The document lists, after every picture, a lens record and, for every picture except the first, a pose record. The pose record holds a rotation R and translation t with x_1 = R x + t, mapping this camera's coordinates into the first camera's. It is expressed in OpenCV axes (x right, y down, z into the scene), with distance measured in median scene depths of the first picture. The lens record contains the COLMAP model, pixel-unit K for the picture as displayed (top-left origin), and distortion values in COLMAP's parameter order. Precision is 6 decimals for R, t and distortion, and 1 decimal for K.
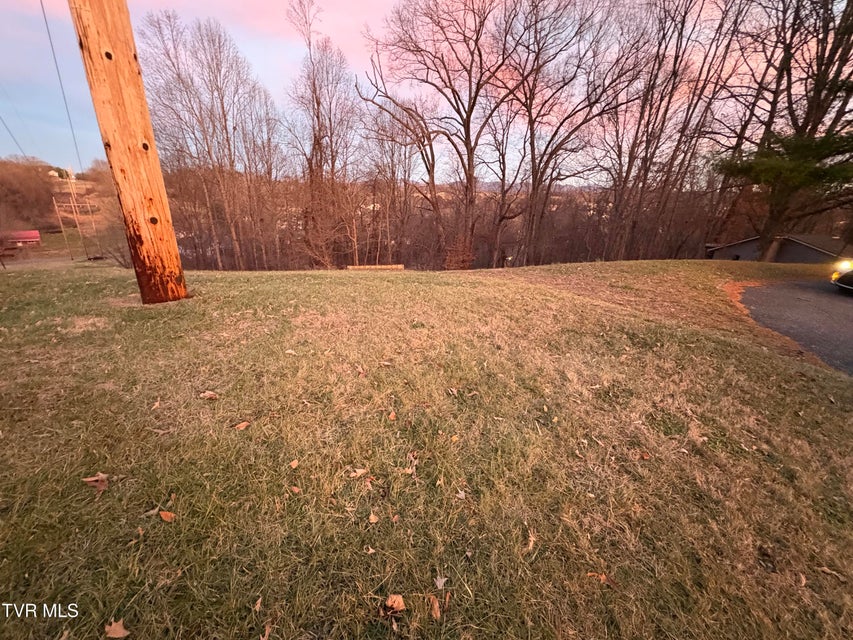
lens RADIAL K [[337.8, 0, 425.4], [0, 337.8, 321.3], [0, 0, 1]] dist [0.001253, -0.000087]
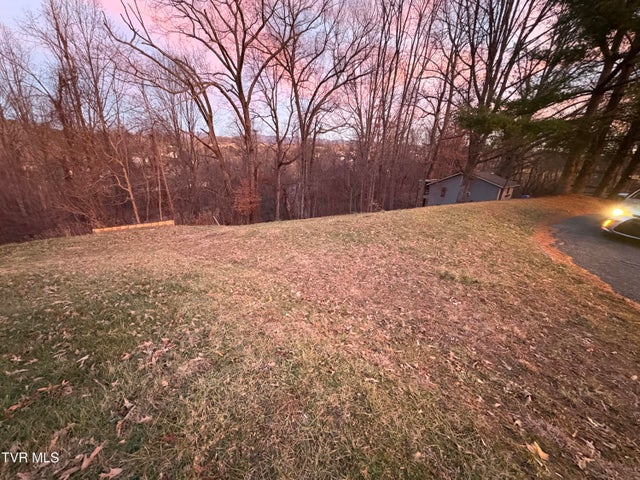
lens RADIAL K [[253.5, 0, 319.2], [0, 253.5, 240.9], [0, 0, 1]] dist [0.001253, -0.000087]
pose [[0.937700, -0.116347, 0.327386, 0.034985], [0.115758, 0.993048, 0.021357, -0.043109], [-0.327595, 0.017871, 0.944649, 0.127063]]
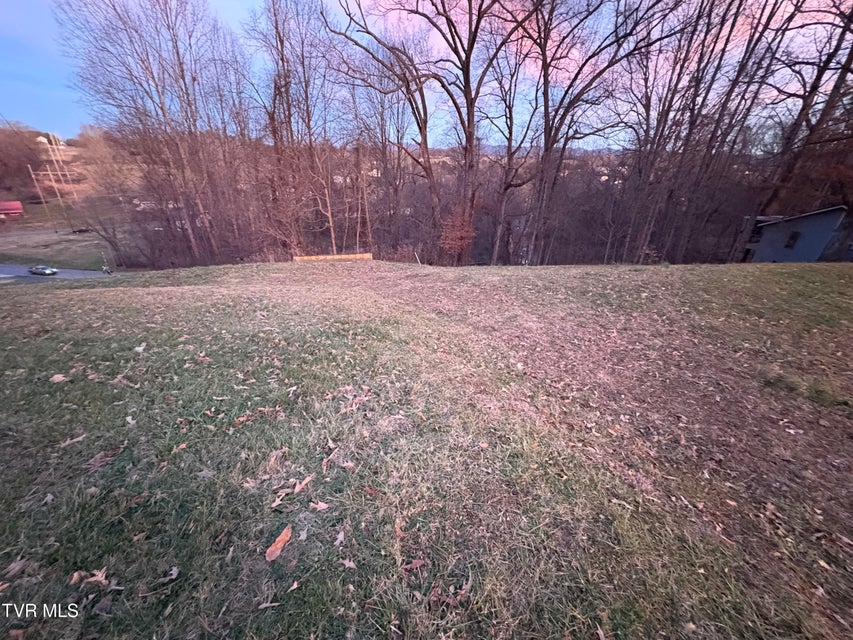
lens RADIAL K [[337.8, 0, 425.4], [0, 337.8, 321.3], [0, 0, 1]] dist [0.001253, -0.000087]
pose [[0.999917, -0.001267, -0.012796, 0.032170], [0.002377, 0.996195, 0.087117, -0.042942], [0.012637, -0.087140, 0.996116, 0.126784]]
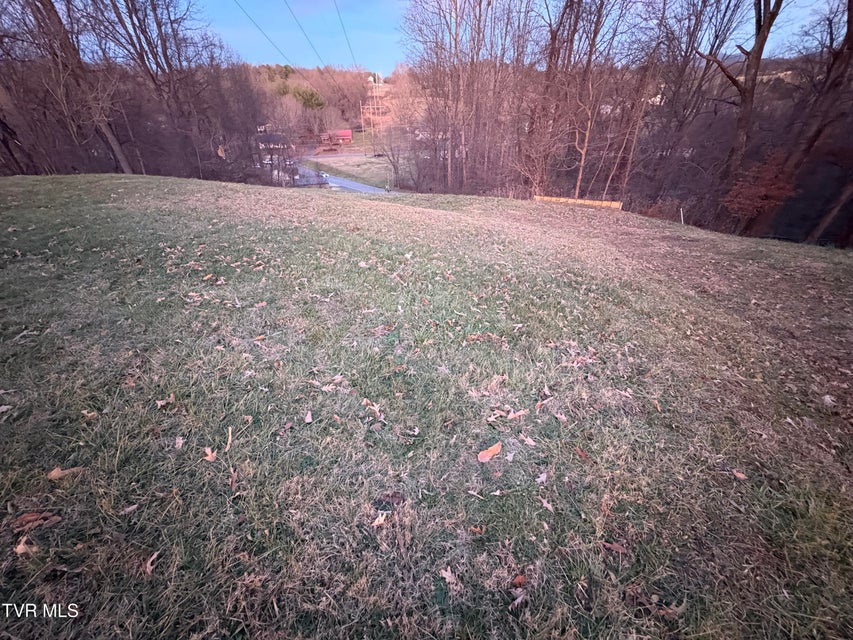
lens RADIAL K [[337.8, 0, 425.4], [0, 337.8, 321.3], [0, 0, 1]] dist [0.001253, -0.000087]
pose [[0.784991, 0.314833, -0.533544, 0.027937], [-0.175119, 0.938883, 0.296366, -0.042145], [0.594241, -0.139212, 0.792148, 0.125824]]
